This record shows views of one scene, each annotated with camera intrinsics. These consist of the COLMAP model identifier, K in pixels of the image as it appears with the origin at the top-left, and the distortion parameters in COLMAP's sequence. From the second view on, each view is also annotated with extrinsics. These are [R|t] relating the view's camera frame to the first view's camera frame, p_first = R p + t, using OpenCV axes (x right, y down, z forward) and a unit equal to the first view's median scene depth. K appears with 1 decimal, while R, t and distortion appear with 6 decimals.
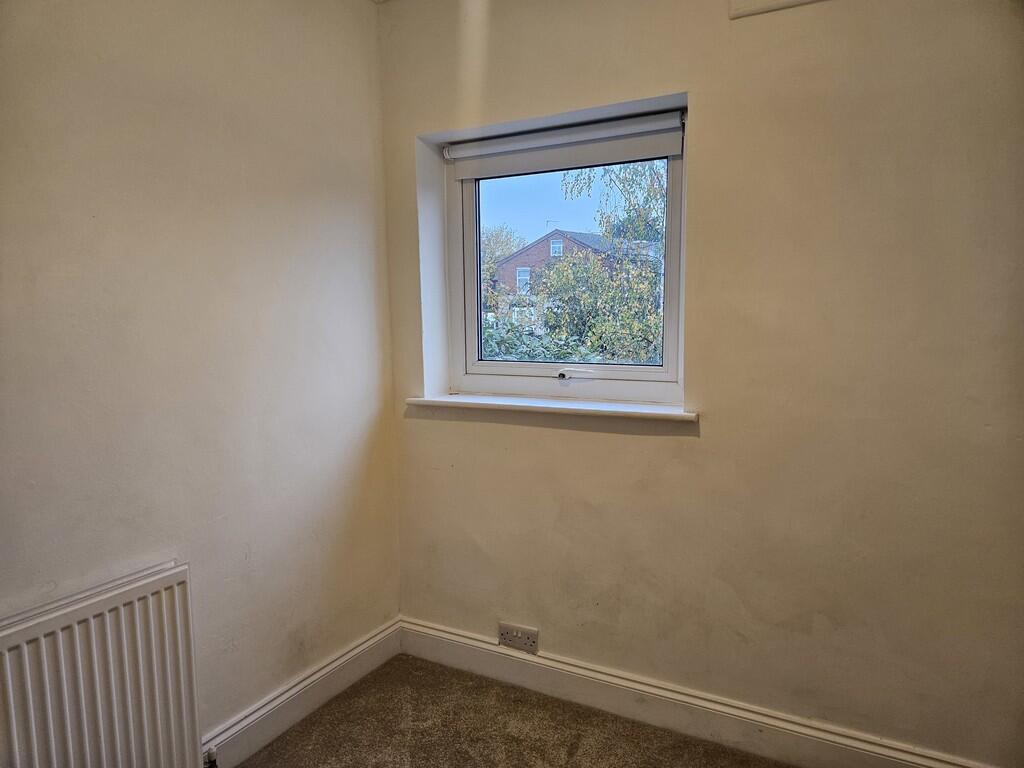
lens RADIAL K [[683.8, 0, 509.2], [0, 683.8, 388.6], [0, 0, 1]] dist [0.046947, -0.030464]
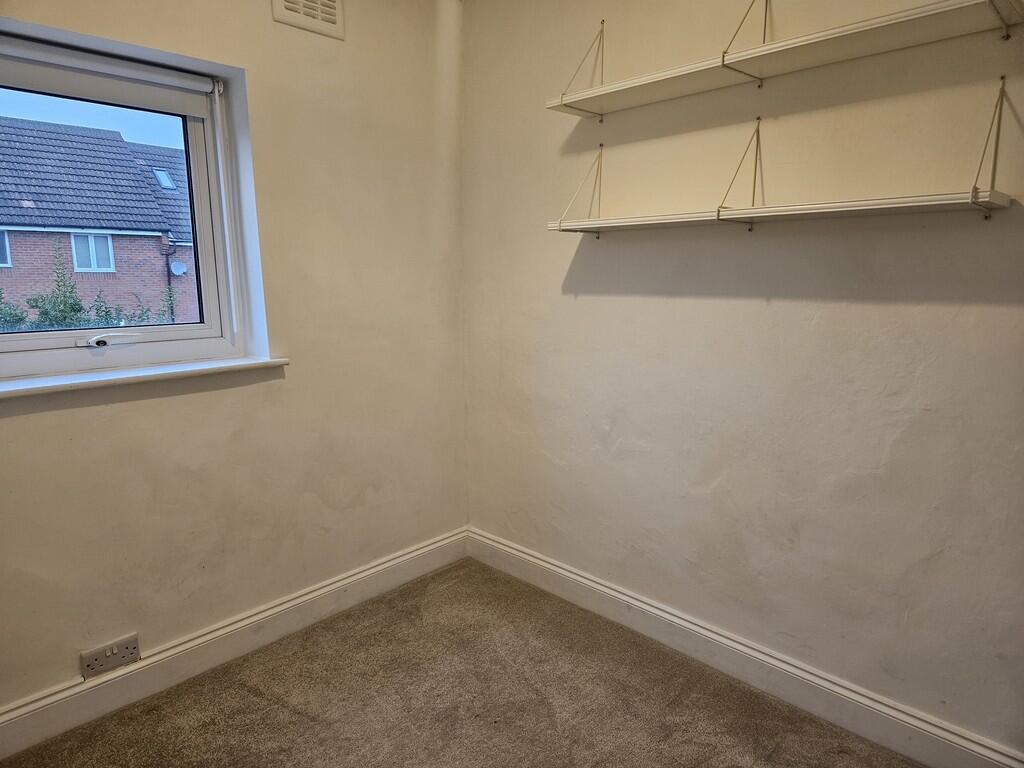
lens RADIAL K [[649.8, 0, 513.4], [0, 649.8, 371.8], [0, 0, 1]] dist [0.001134, -0.000687]
pose [[0.254344, -0.143918, 0.956346, -0.630685], [0.108260, 0.986887, 0.119722, -0.027375], [-0.961035, 0.073083, 0.266589, 0.313275]]
